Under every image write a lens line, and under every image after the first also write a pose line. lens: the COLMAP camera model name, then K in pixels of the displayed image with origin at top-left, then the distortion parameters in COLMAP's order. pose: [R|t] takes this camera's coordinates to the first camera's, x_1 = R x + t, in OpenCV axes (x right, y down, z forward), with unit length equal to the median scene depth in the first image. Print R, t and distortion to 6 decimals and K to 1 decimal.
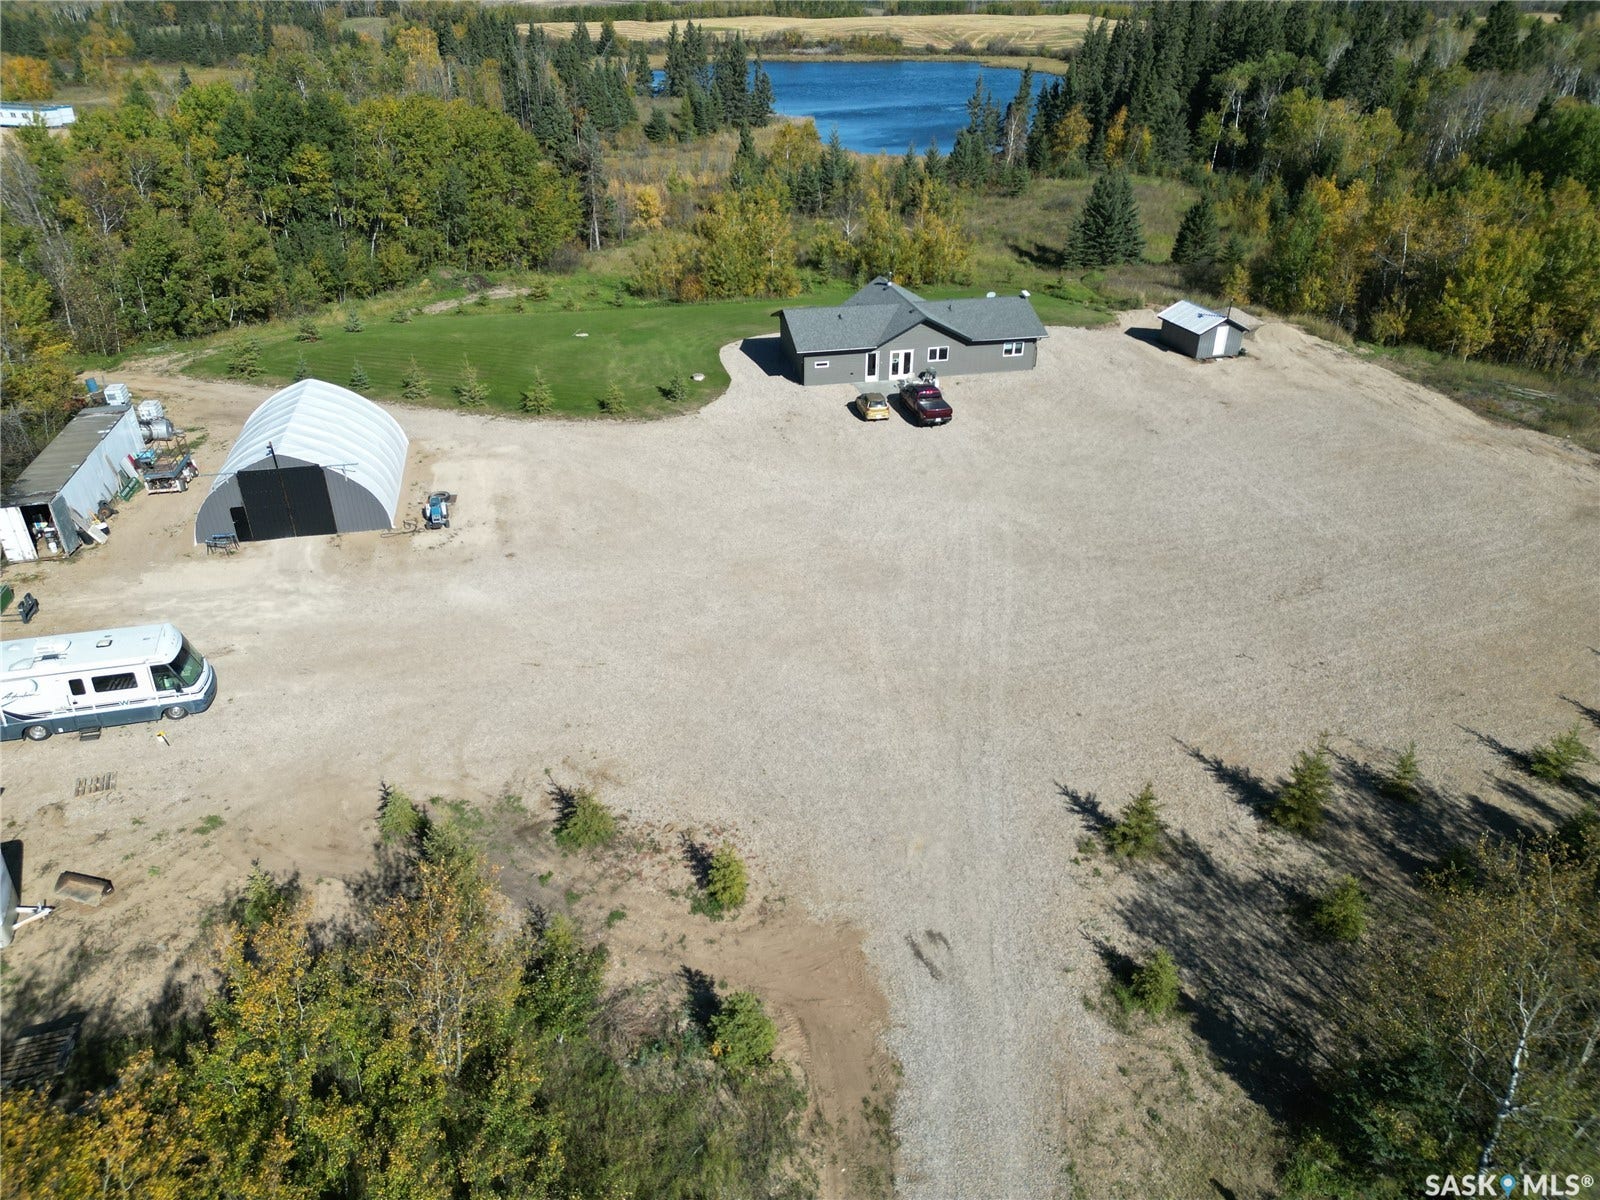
lens RADIAL K [[1117.2, 0, 800.5], [0, 1117.2, 614.4], [0, 0, 1]] dist [0.104566, -0.149488]
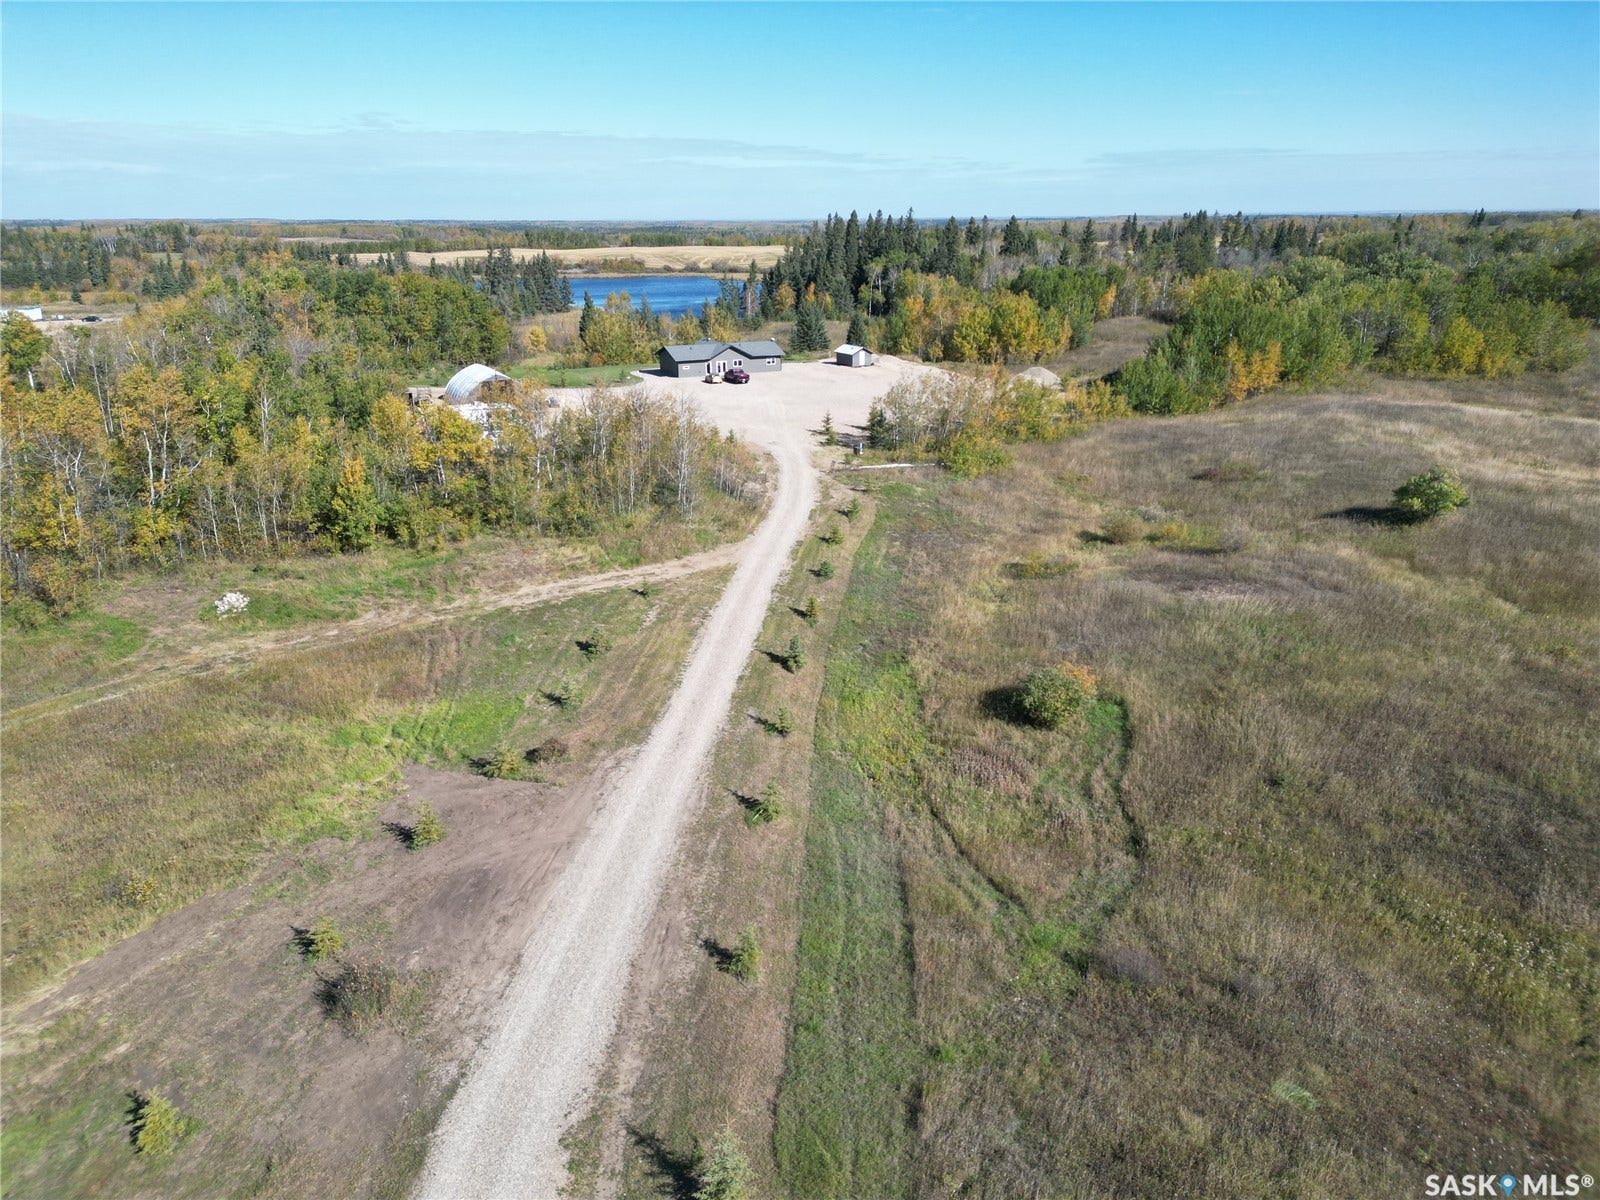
lens RADIAL K [[1117.2, 0, 800.5], [0, 1117.2, 614.4], [0, 0, 1]] dist [0.104566, -0.149488]
pose [[0.972872, -0.084538, 0.215346, -0.131291], [0.120806, 0.979492, -0.161246, 0.297383], [-0.197299, 0.182887, 0.963133, -0.503382]]
